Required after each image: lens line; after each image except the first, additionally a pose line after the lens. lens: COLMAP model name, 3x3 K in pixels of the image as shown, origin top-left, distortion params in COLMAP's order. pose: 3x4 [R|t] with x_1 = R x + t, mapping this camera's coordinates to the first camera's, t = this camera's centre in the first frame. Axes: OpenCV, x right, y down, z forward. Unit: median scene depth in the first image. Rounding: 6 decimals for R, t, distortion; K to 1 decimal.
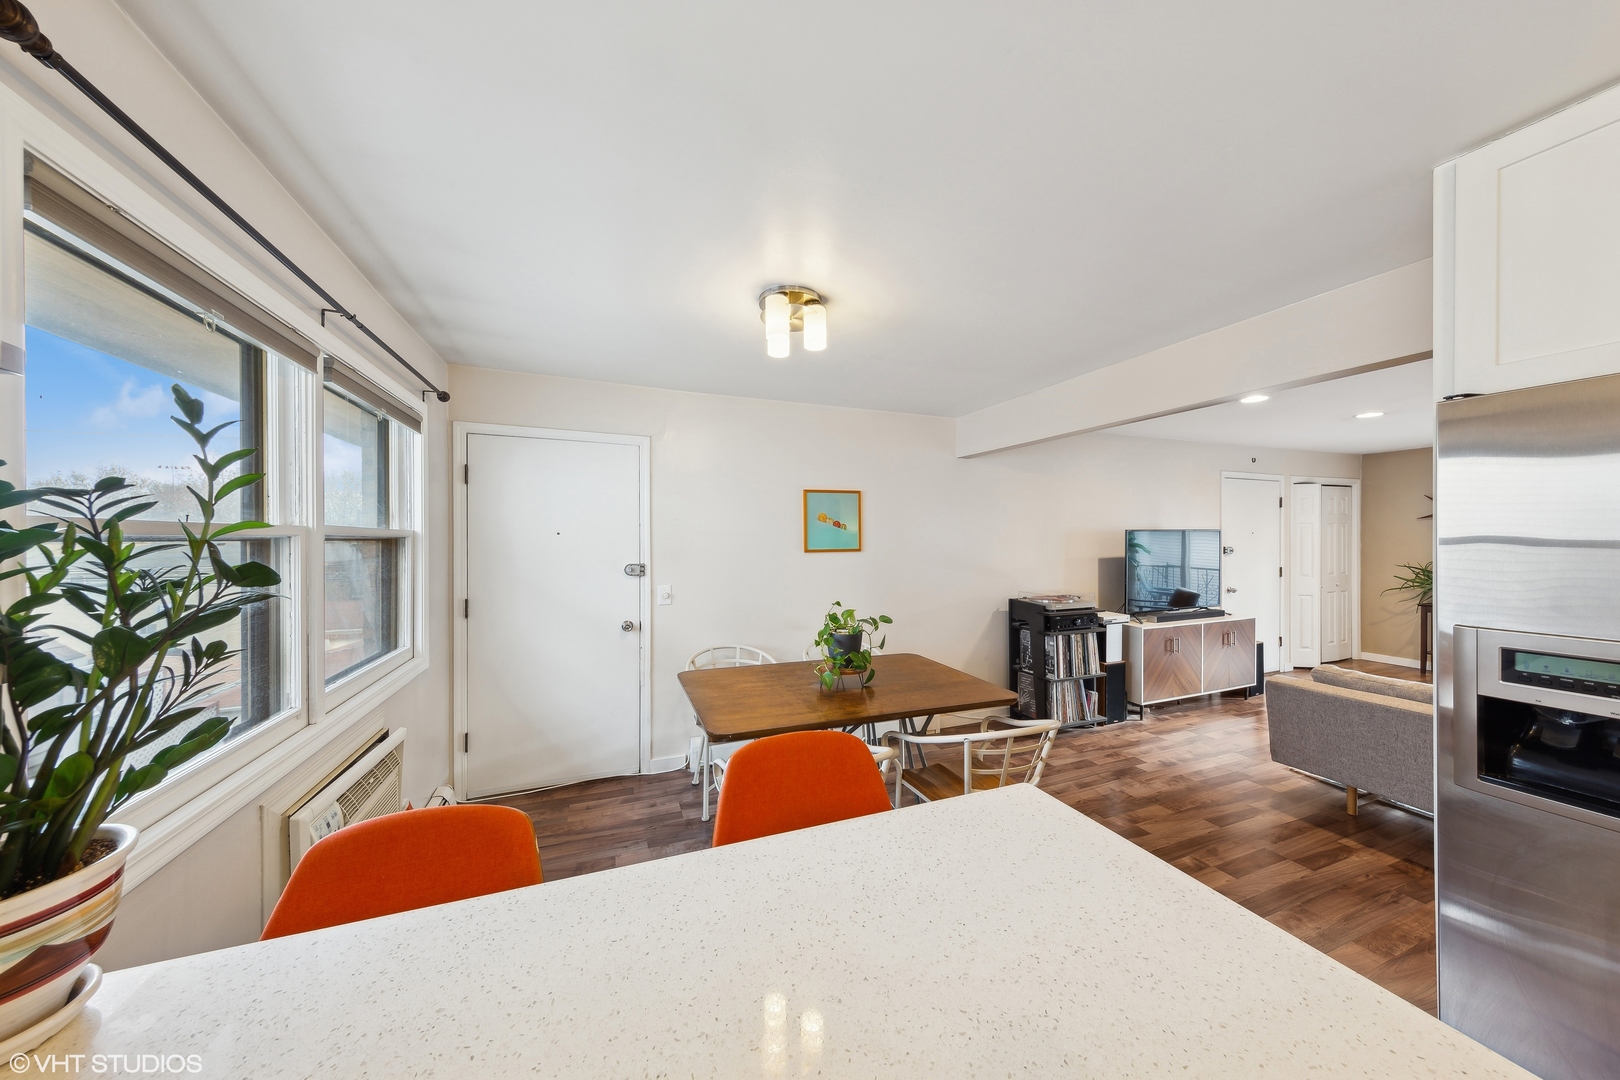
lens RADIAL K [[529.6, 0, 812.5], [0, 529.6, 541.2], [0, 0, 1]] dist [0.006652, -0.000069]
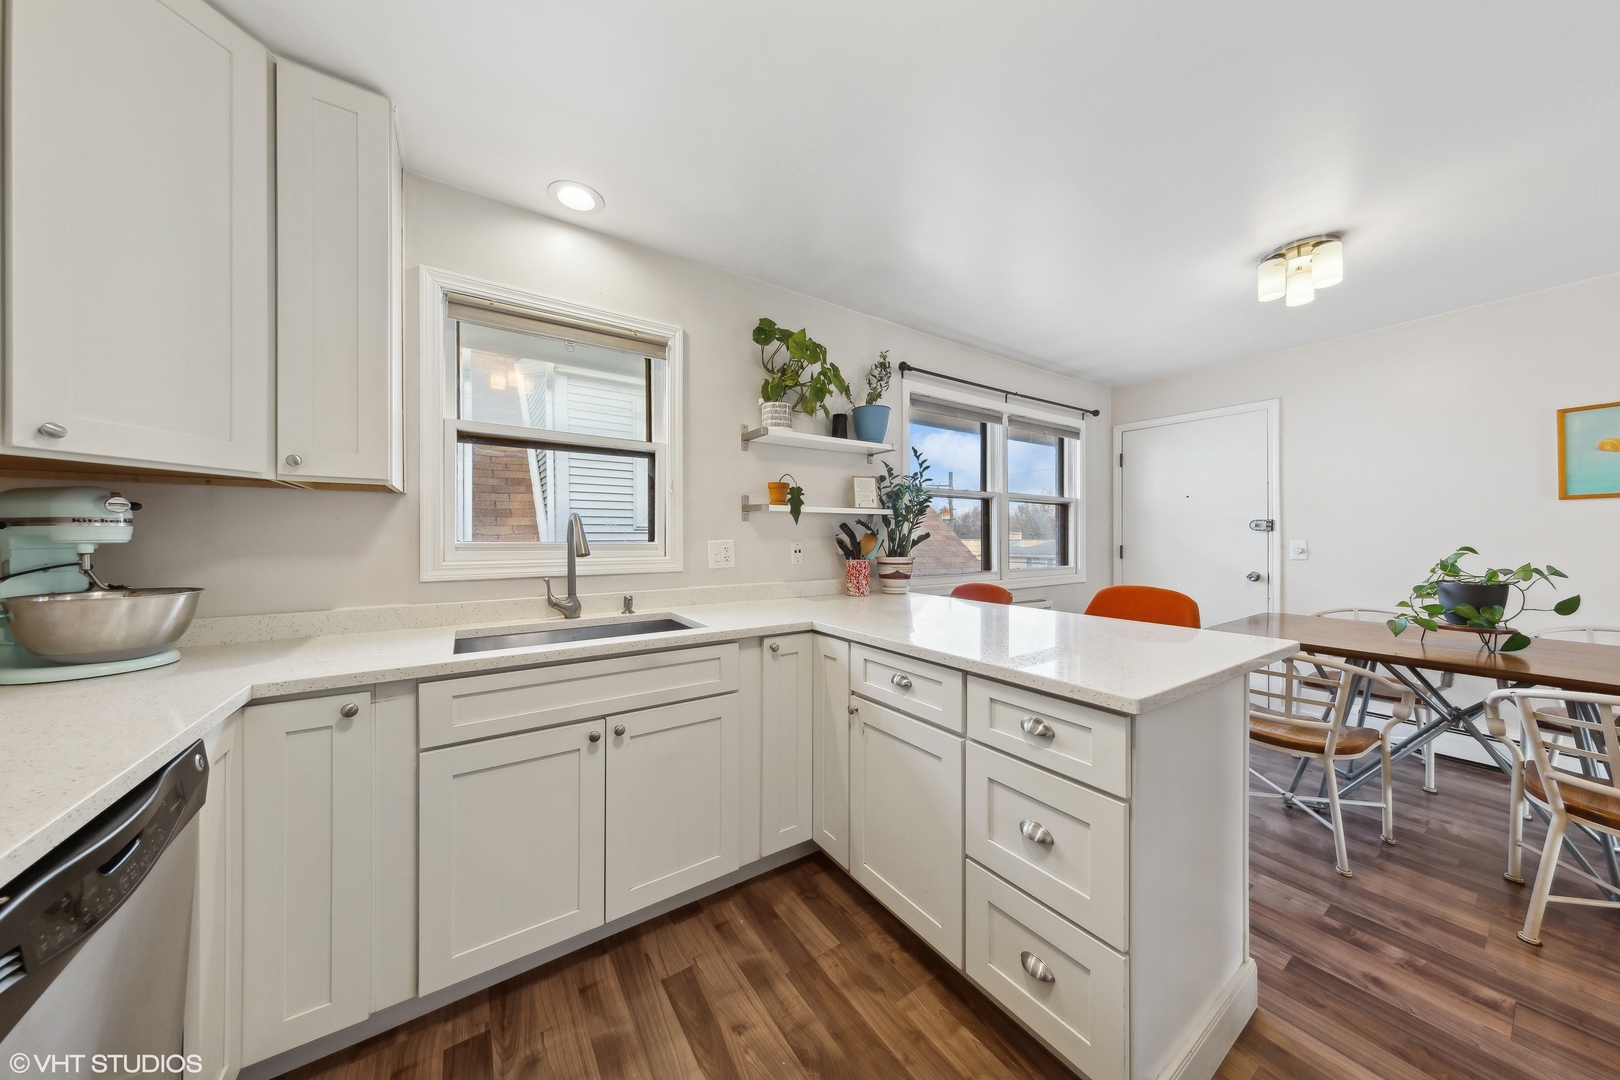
lens RADIAL K [[512.7, 0, 804.0], [0, 512.7, 538.9], [0, 0, 1]] dist [-0.000091, -0.000057]
pose [[0.207815, 0.000049, -0.978168, 0.409740], [0.001290, 0.999999, 0.000325, 0.066239], [0.978167, -0.001330, 0.207814, -0.109678]]
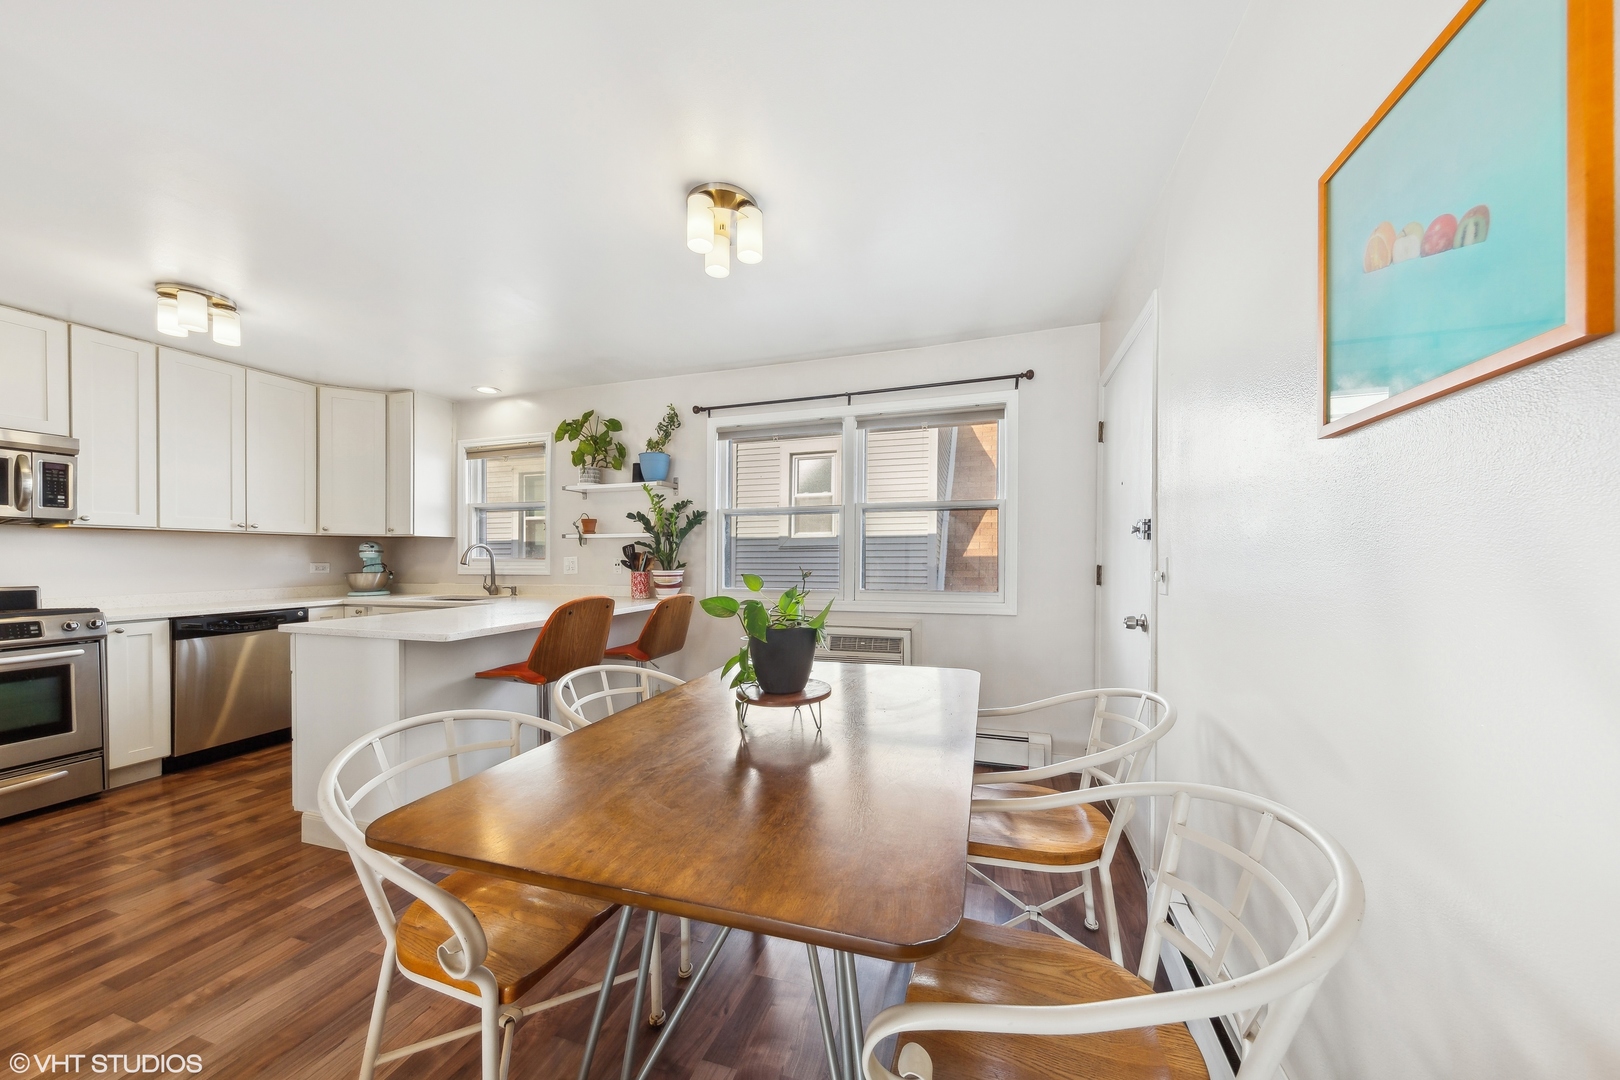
lens RADIAL K [[534.5, 0, 819.0], [0, 534.5, 557.4], [0, 0, 1]] dist [0.005932, -0.000251]
pose [[-0.630778, 0.000999, -0.775963, 0.296024], [0.001718, 0.999999, -0.000109, 0.069367], [0.775962, -0.001402, -0.630778, 0.900383]]
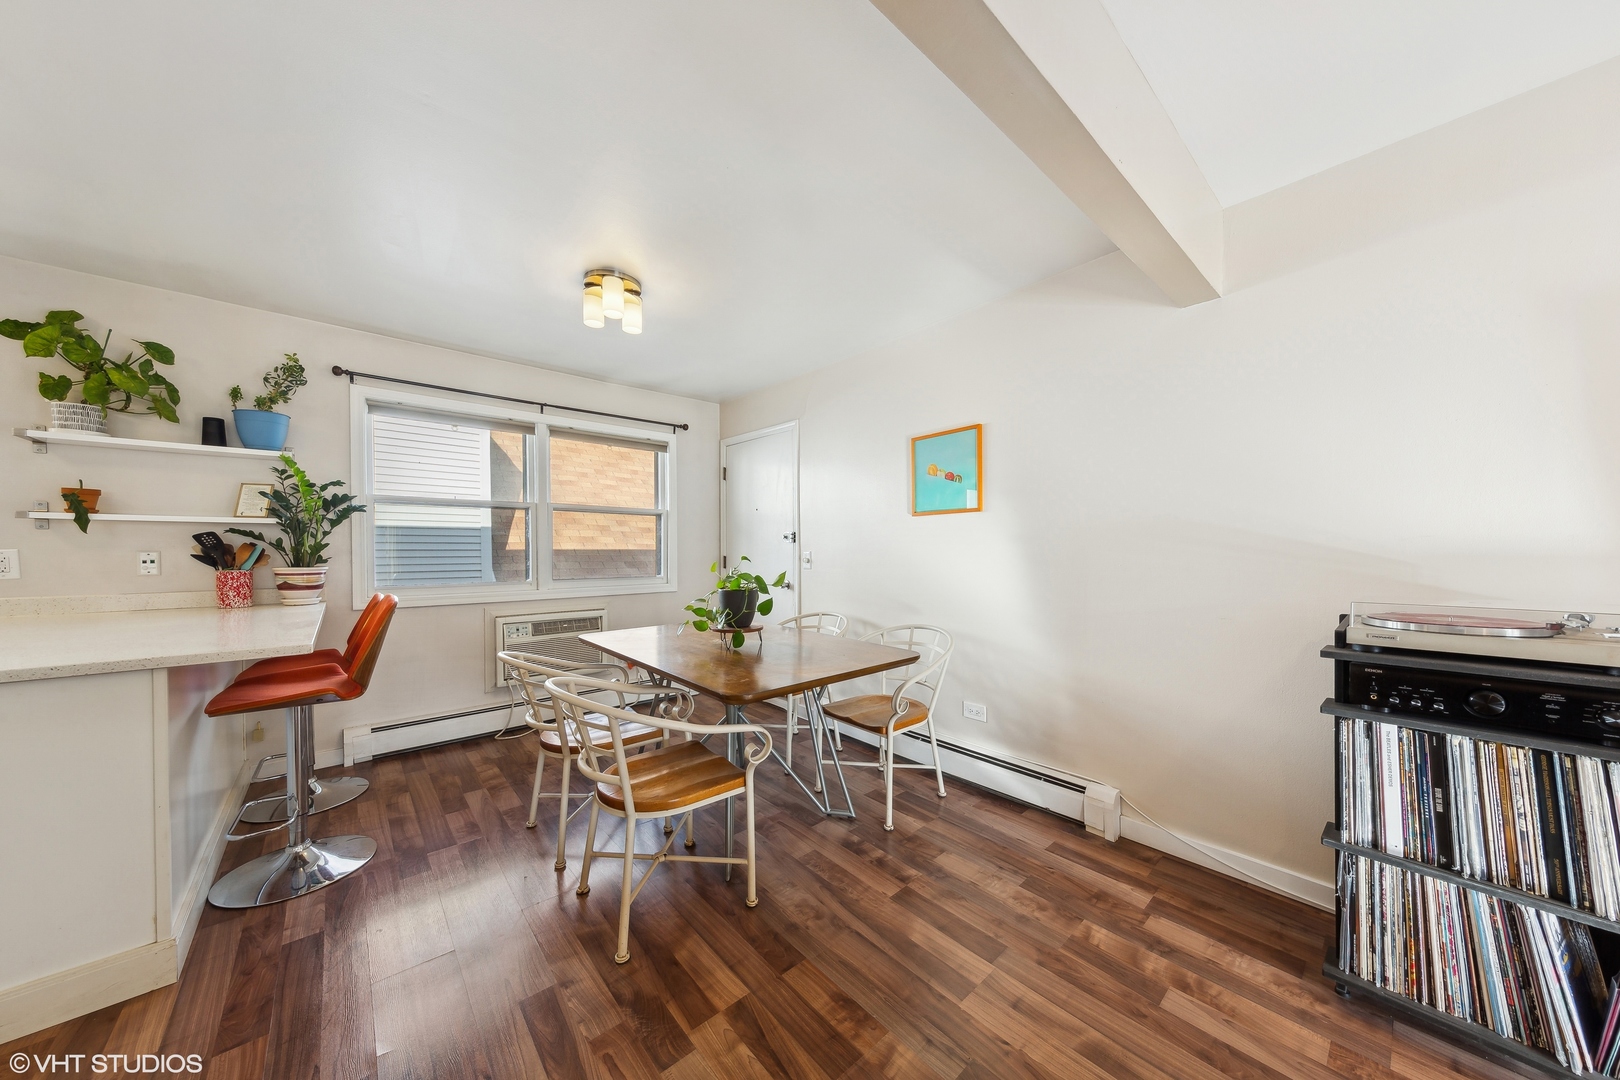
lens RADIAL K [[534.5, 0, 819.0], [0, 534.5, 557.4], [0, 0, 1]] dist [0.005932, -0.000251]
pose [[0.343195, 0.013308, -0.939170, 0.654396], [-0.000338, 0.999901, 0.014045, 0.067442], [0.939264, -0.004503, 0.343166, 0.543990]]
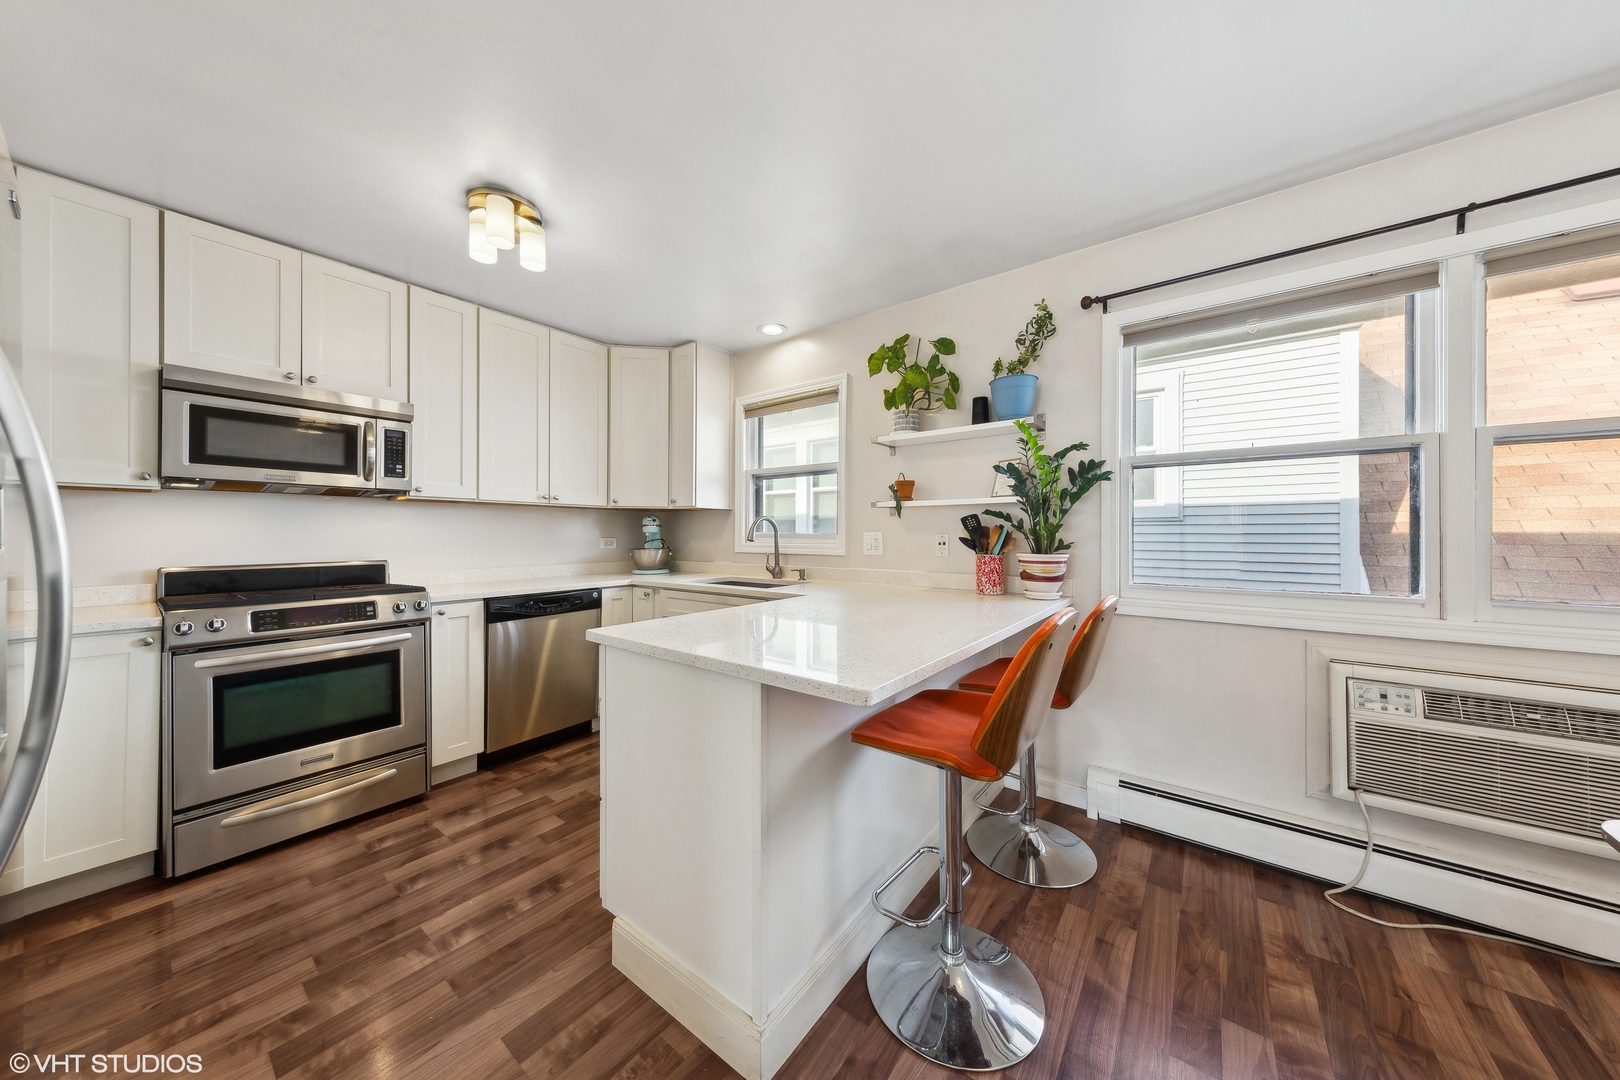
lens RADIAL K [[521.2, 0, 813.1], [0, 521.2, 532.7], [0, 0, 1]] dist [0.005565, -0.000077]
pose [[-0.857680, -0.003303, -0.514174, 0.268081], [-0.002830, 0.999995, -0.001703, 0.069499], [0.514177, -0.000005, -0.857684, 0.505882]]
